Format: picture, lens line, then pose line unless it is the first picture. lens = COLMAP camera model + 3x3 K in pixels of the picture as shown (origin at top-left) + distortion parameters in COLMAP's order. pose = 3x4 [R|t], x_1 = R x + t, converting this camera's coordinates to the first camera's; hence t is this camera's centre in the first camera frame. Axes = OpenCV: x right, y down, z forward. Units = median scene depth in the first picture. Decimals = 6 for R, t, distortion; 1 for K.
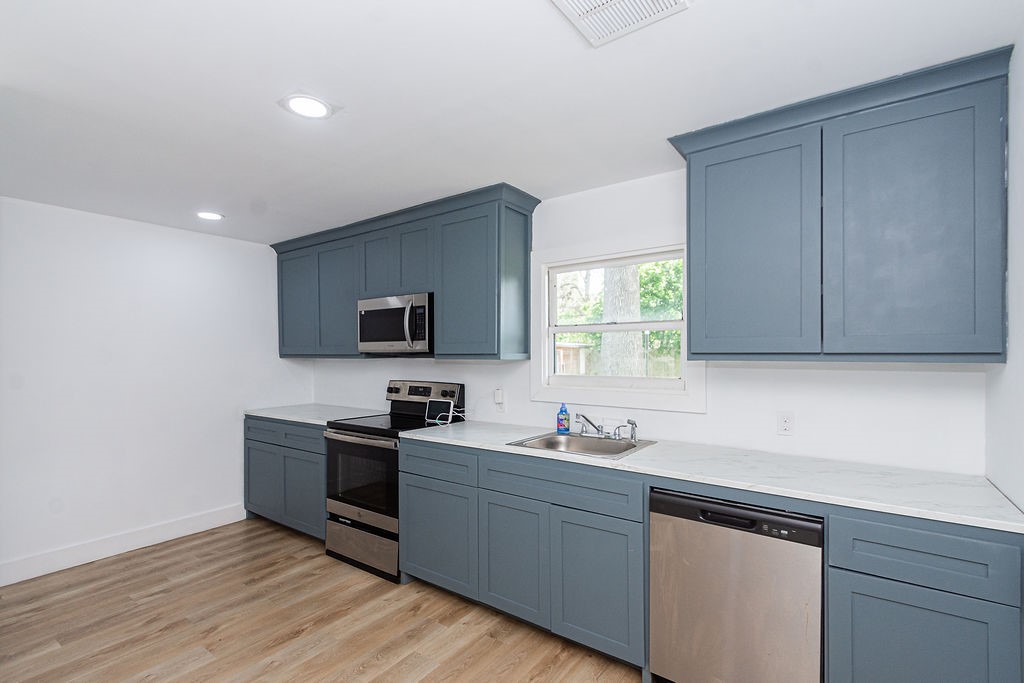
lens RADIAL K [[466.8, 0, 507.8], [0, 466.8, 352.1], [0, 0, 1]] dist [0.007267, -0.003676]
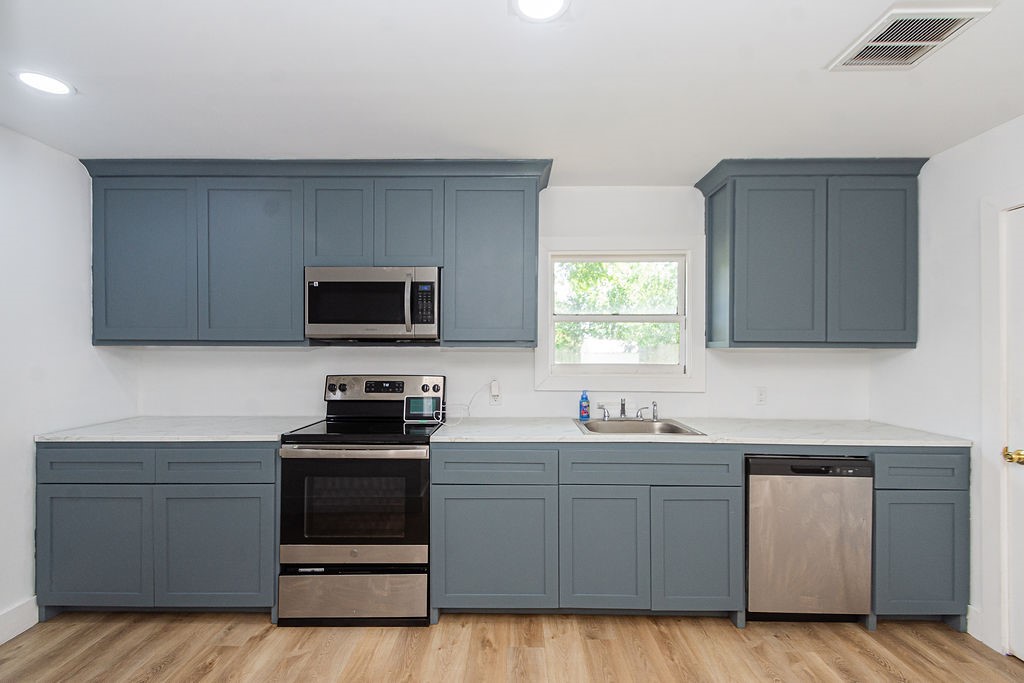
lens RADIAL K [[466.8, 0, 506.1], [0, 466.8, 344.8], [0, 0, 1]] dist [0.007267, -0.003676]
pose [[0.814745, 0.010906, 0.579717, -0.562427], [-0.007594, 0.999938, -0.008139, 0.018011], [-0.579769, 0.002228, 0.814778, 0.253973]]
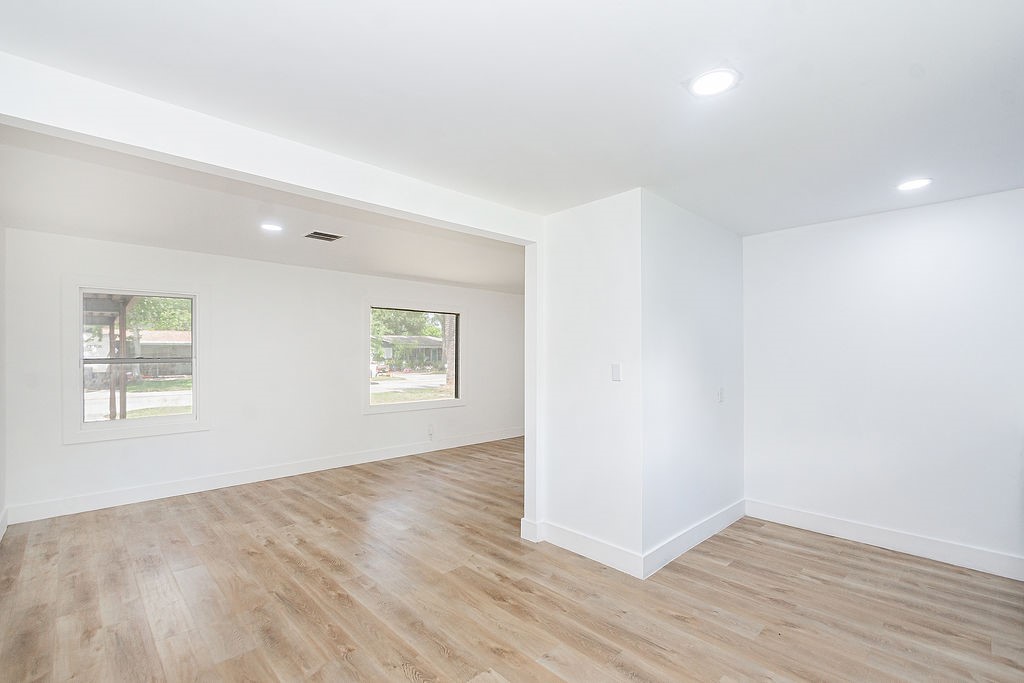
lens RADIAL K [[466.8, 0, 509.3], [0, 466.8, 353.1], [0, 0, 1]] dist [0.007267, -0.003676]
pose [[-0.182669, 0.001255, -0.983174, 0.357198], [0.004663, 0.999989, 0.000410, 0.011202], [0.983163, -0.004510, -0.182673, 0.473786]]
